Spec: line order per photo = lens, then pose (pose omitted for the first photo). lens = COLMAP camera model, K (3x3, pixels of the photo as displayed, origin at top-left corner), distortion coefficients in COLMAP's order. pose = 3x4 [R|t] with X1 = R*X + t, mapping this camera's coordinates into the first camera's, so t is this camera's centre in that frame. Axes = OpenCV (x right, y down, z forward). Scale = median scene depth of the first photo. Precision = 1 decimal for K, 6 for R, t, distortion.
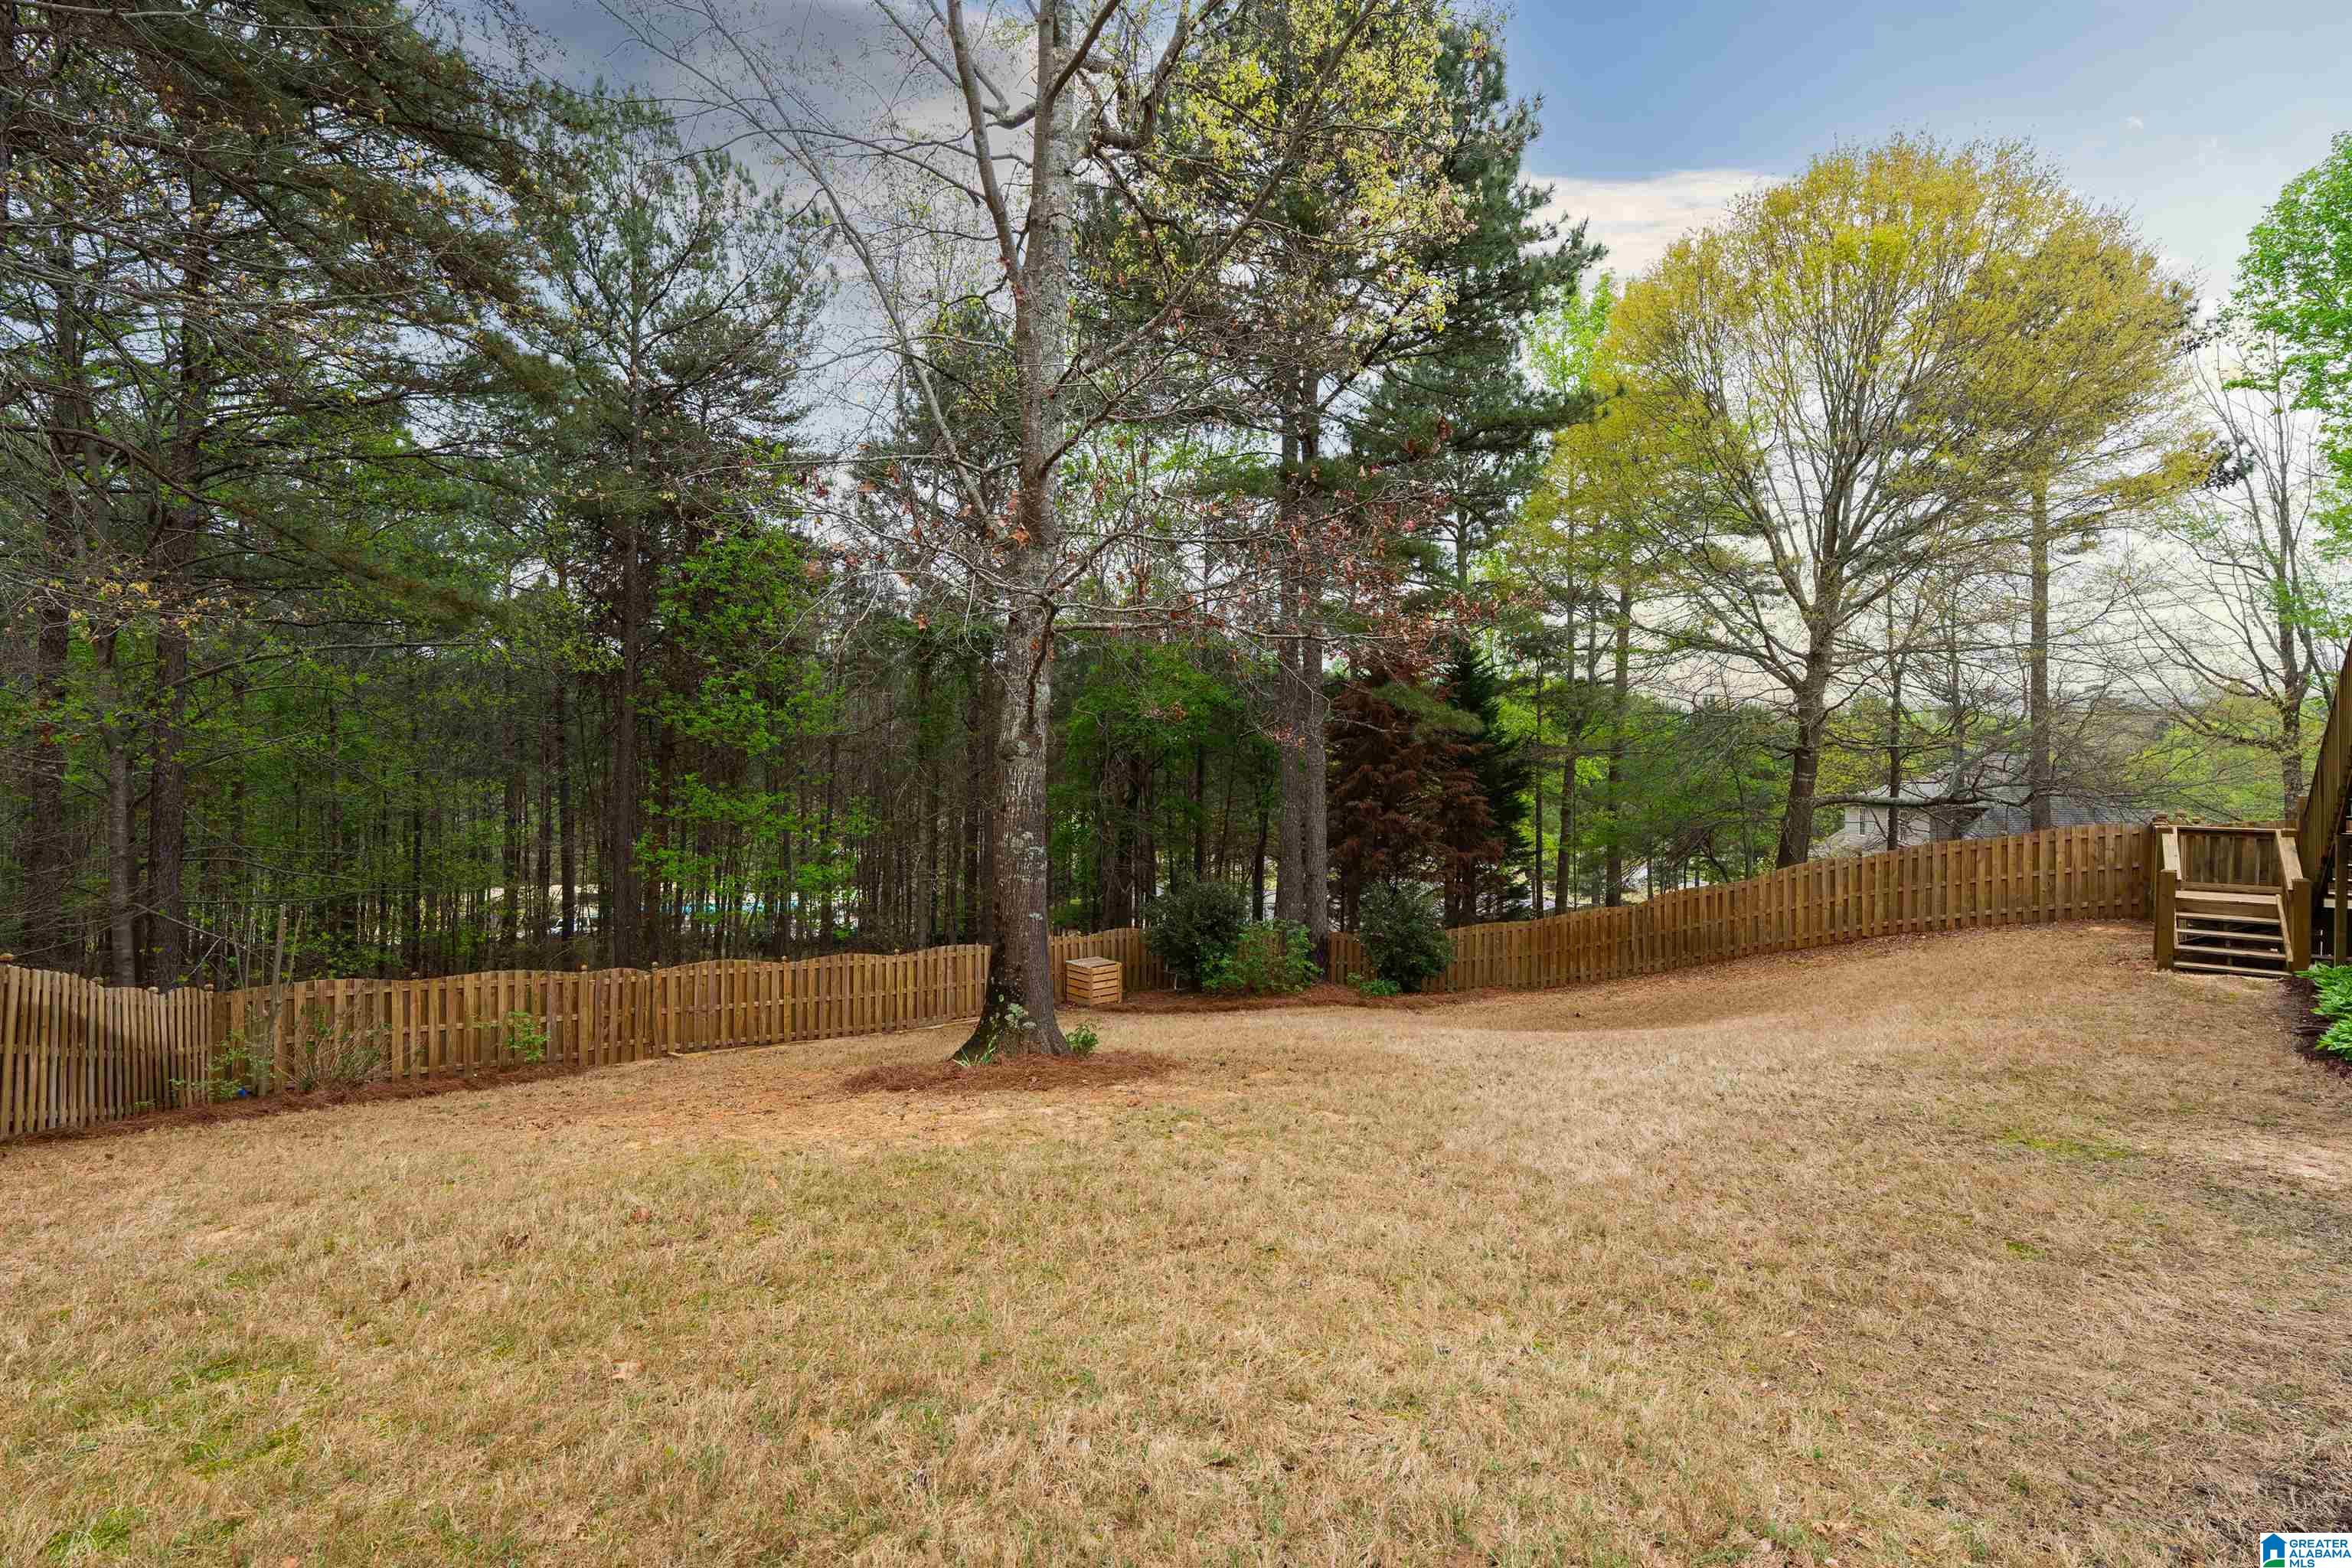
lens RADIAL K [[1050.6, 0, 1169.1], [0, 1050.6, 775.4], [0, 0, 1]] dist [-0.002646, -0.000413]
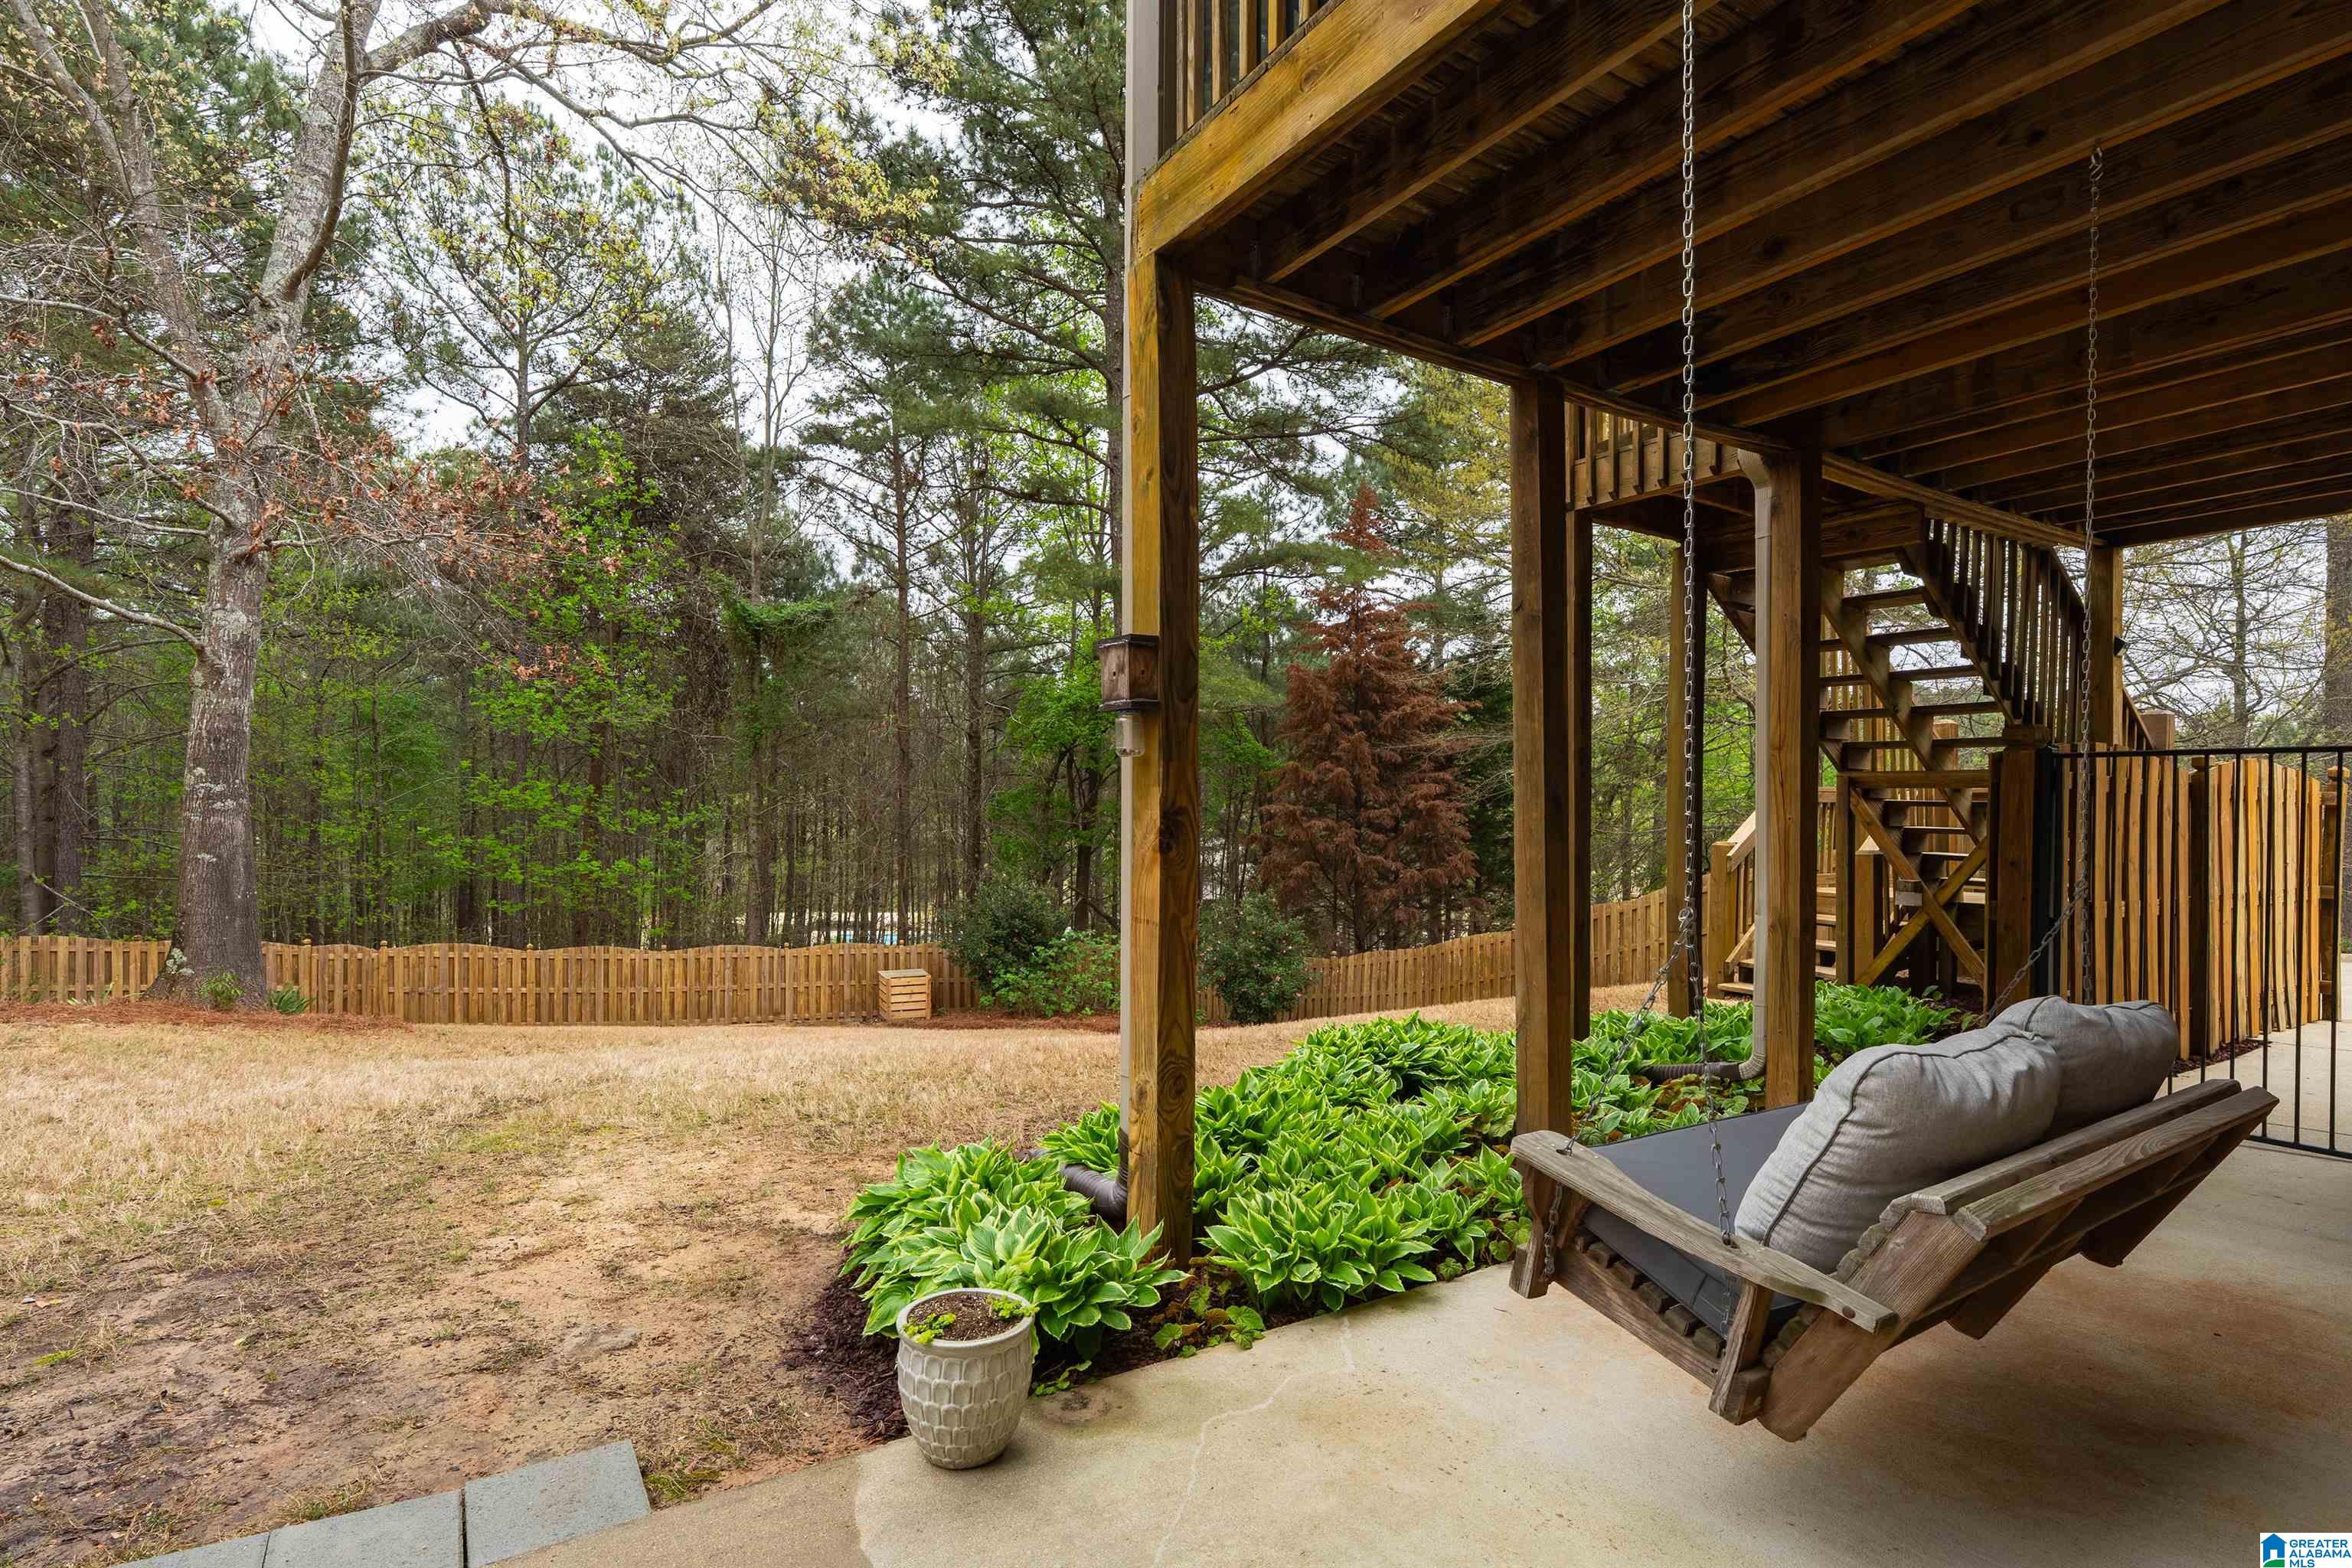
lens RADIAL K [[1142.5, 0, 1175.9], [0, 1142.5, 800.6], [0, 0, 1]] dist [-0.004057, -0.000543]
pose [[0.966060, 0.006357, -0.258238, 0.531103], [-0.009454, 0.999898, -0.010751, 0.046895], [0.258143, 0.012828, 0.966021, 0.130745]]
